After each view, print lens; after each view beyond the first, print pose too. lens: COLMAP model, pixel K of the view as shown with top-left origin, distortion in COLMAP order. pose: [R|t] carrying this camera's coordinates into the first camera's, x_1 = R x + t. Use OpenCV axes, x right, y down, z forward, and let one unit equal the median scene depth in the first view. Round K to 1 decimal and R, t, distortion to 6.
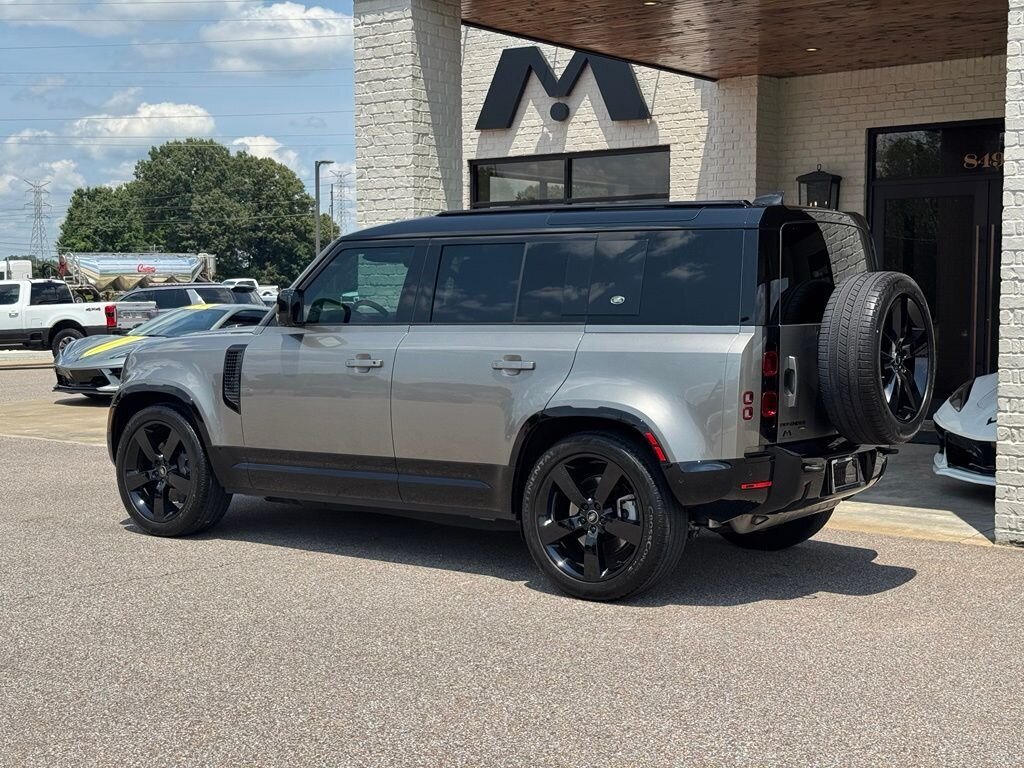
lens RADIAL K [[1425.0, 0, 505.4], [0, 1425.0, 380.6], [0, 0, 1]] dist [0.204772, -0.475101]
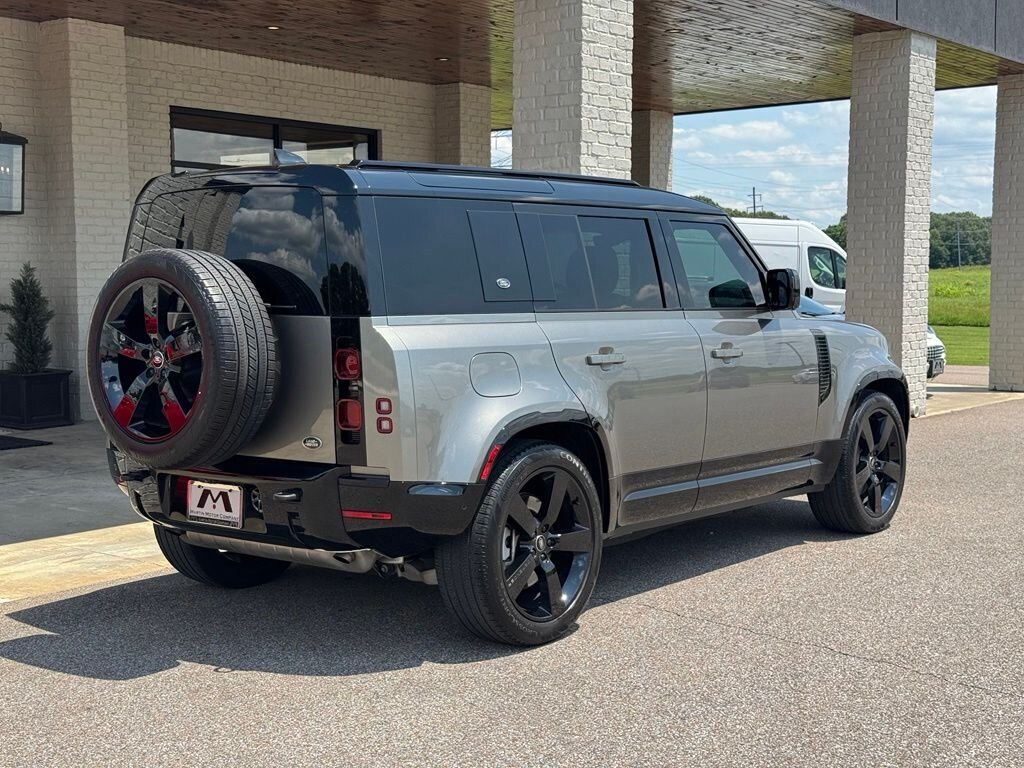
lens RADIAL K [[1424.0, 0, 513.1], [0, 1424.0, 377.6], [0, 0, 1]] dist [0.201815, -0.437218]
pose [[0.001303, -0.073232, 0.997314, -0.631928], [0.065530, 0.995178, 0.072989, -0.048580], [-0.997850, 0.065259, 0.006095, 0.778108]]
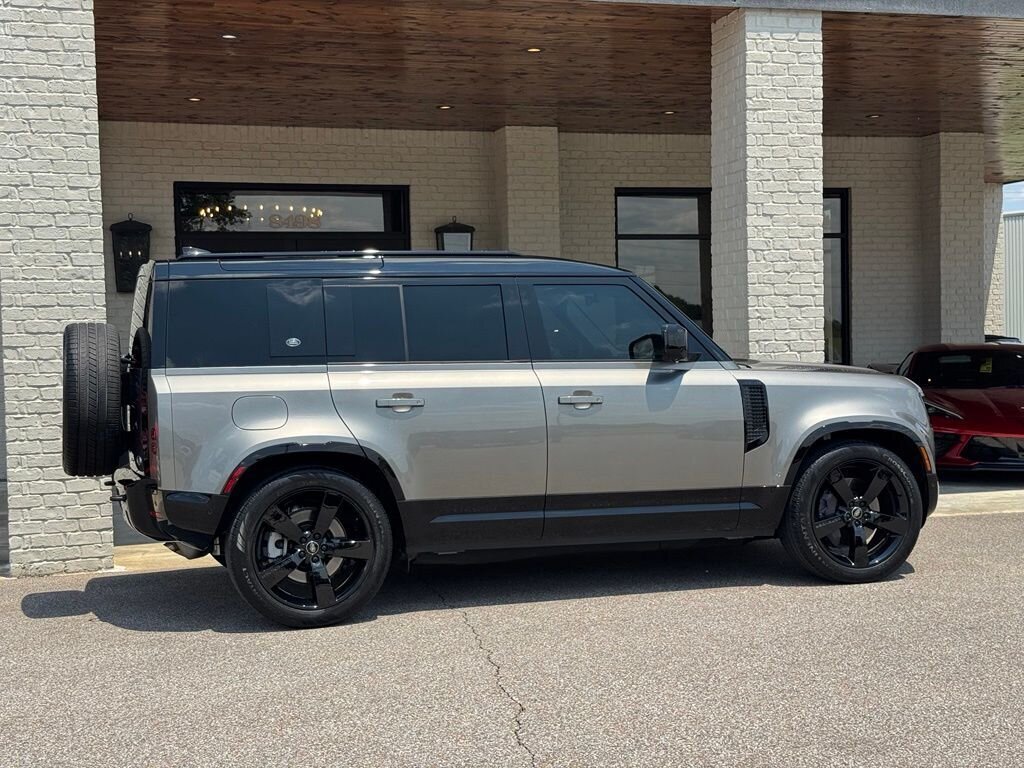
lens RADIAL K [[1422.9, 0, 509.1], [0, 1422.9, 374.1], [0, 0, 1]] dist [0.201125, -0.437141]
pose [[0.567734, -0.033847, 0.822516, -0.605250], [0.075329, 0.997098, -0.010964, -0.016563], [-0.819759, 0.068184, 0.568636, 0.337339]]
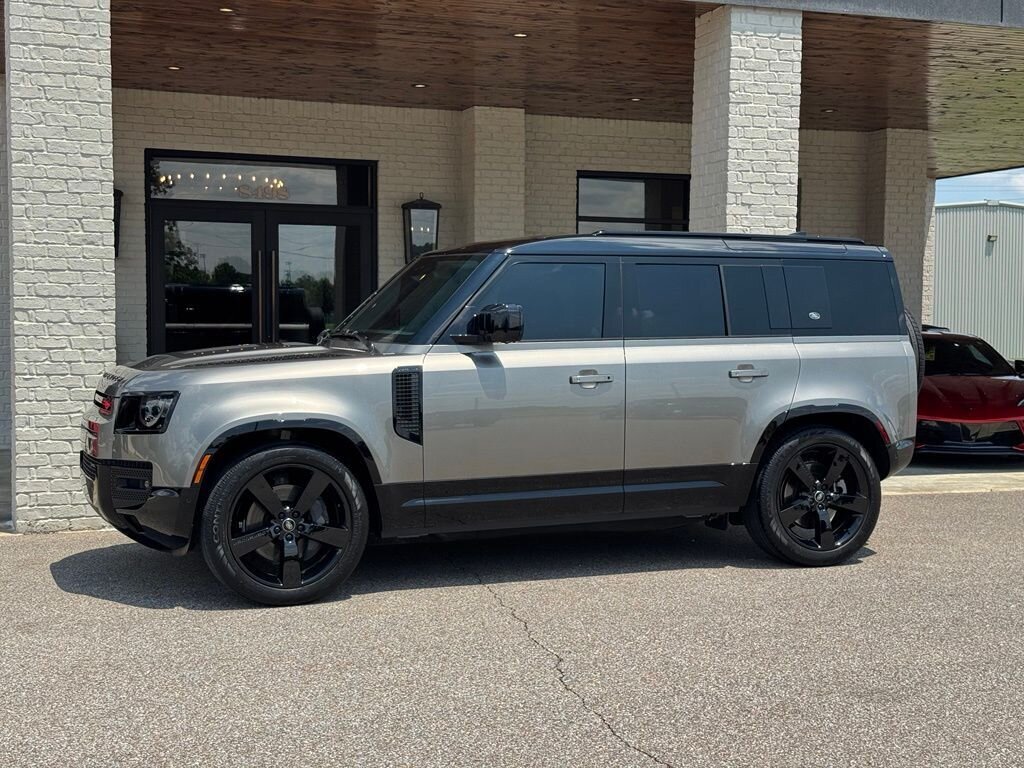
lens RADIAL K [[1424.0, 0, 513.1], [0, 1424.0, 377.6], [0, 0, 1]] dist [0.201815, -0.437218]
pose [[0.515207, -0.035039, 0.856349, -0.662410], [0.048170, 0.998768, 0.011886, -0.018672], [-0.855711, 0.035126, 0.516260, 0.358094]]
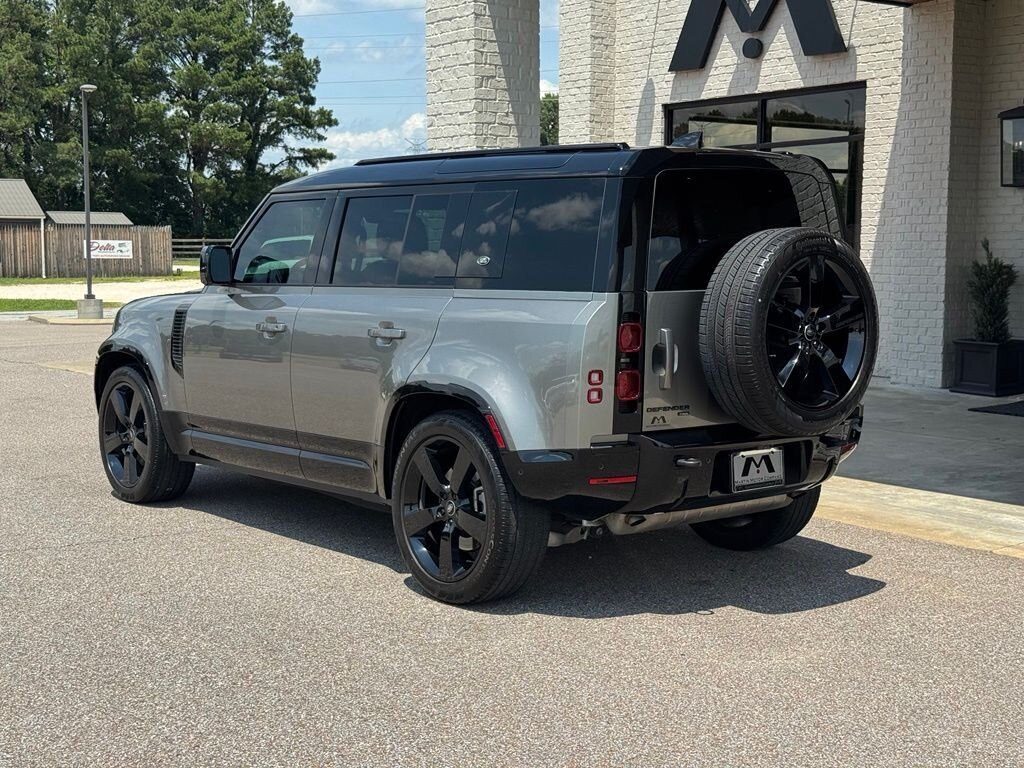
lens RADIAL K [[1425.0, 0, 507.6], [0, 1425.0, 377.6], [0, 0, 1]] dist [0.208324, -0.476643]
pose [[0.968666, 0.023259, -0.247275, 0.186891], [-0.015454, 0.999321, 0.033455, -0.008758], [0.247885, -0.028586, 0.968368, 0.096808]]
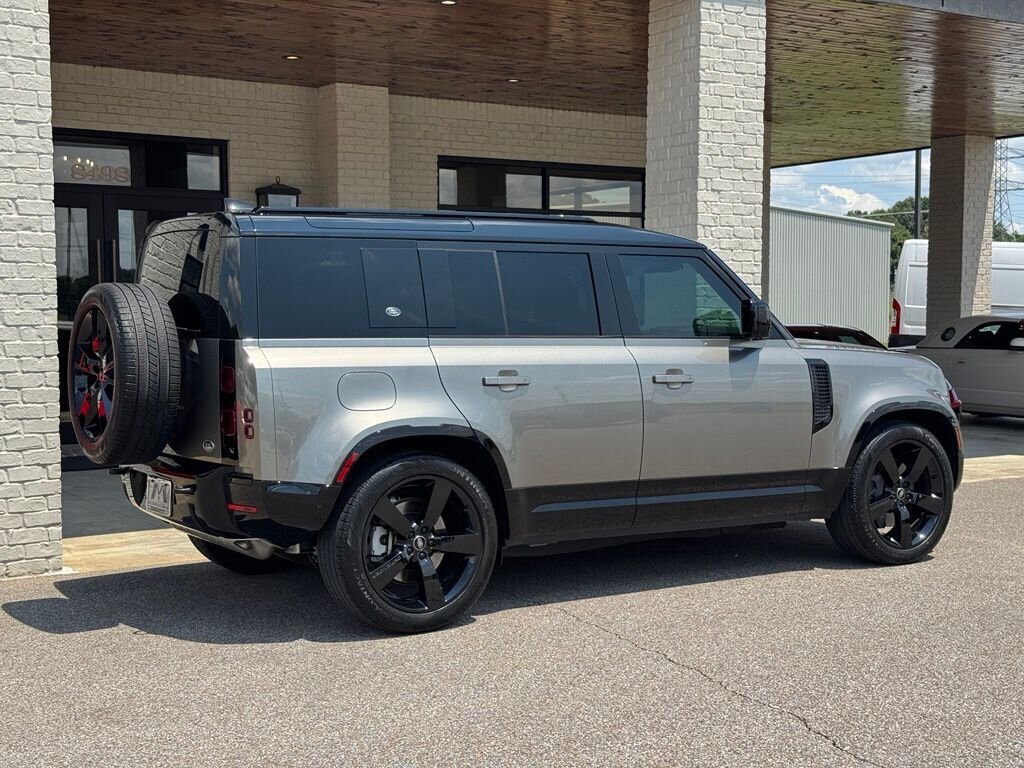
lens RADIAL K [[1424.0, 0, 513.1], [0, 1424.0, 377.6], [0, 0, 1]] dist [0.201815, -0.437218]
pose [[0.322813, -0.047268, 0.945282, -0.653440], [0.062628, 0.997630, 0.028498, -0.032179], [-0.944388, 0.050002, 0.325008, 0.553756]]
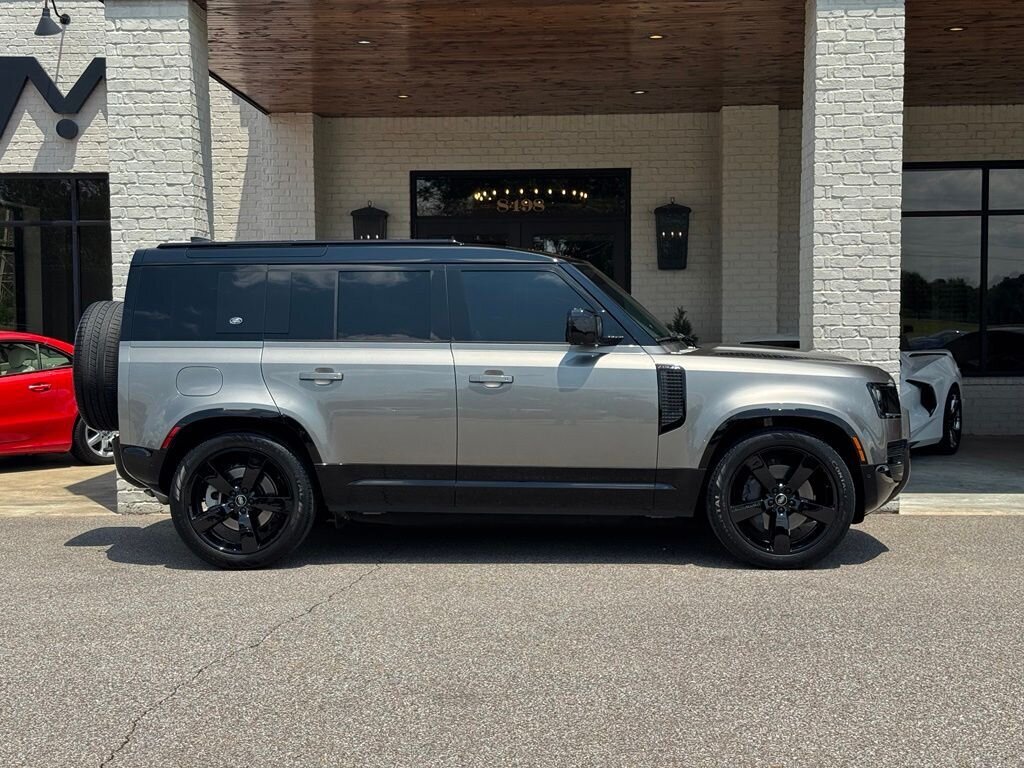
lens RADIAL K [[1425.0, 0, 507.6], [0, 1425.0, 377.6], [0, 0, 1]] dist [0.208324, -0.476643]
pose [[0.812864, -0.029415, 0.581710, -0.447272], [0.044449, 0.998944, -0.011598, -0.001194], [-0.580755, 0.035284, 0.813314, 0.101128]]
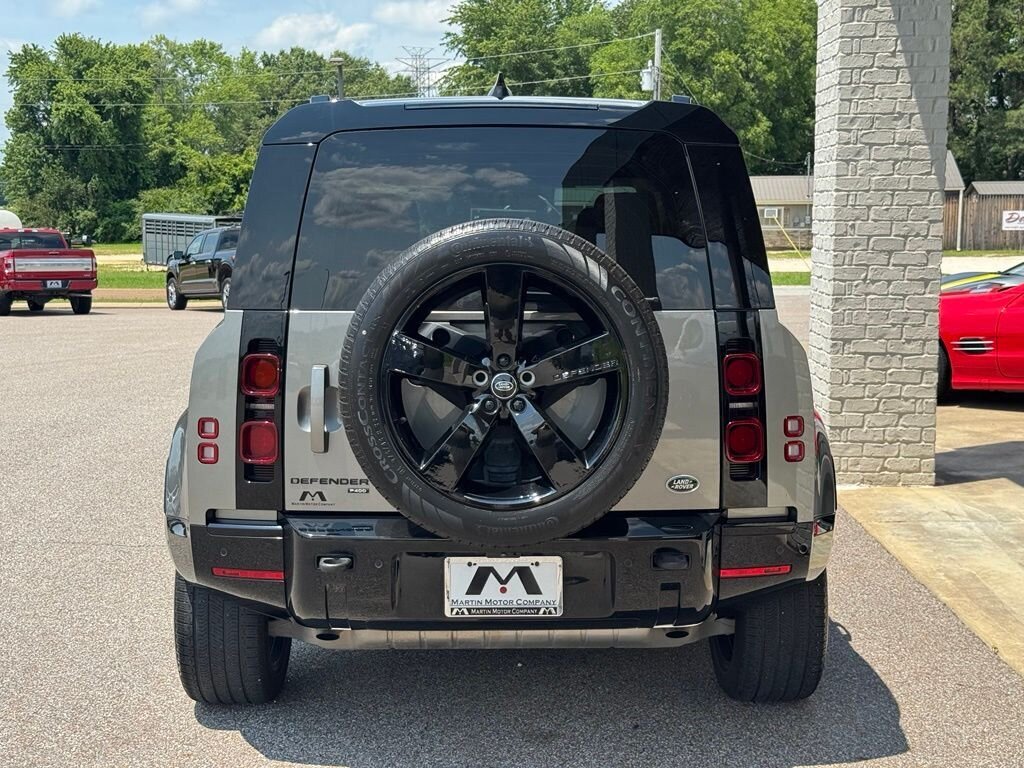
lens RADIAL K [[1425.0, 0, 507.6], [0, 1425.0, 377.6], [0, 0, 1]] dist [0.208324, -0.476643]
pose [[0.611202, 0.089546, -0.786393, 0.410743], [-0.048769, 0.995952, 0.075504, -0.034728], [0.789970, -0.007796, 0.613095, 0.415292]]
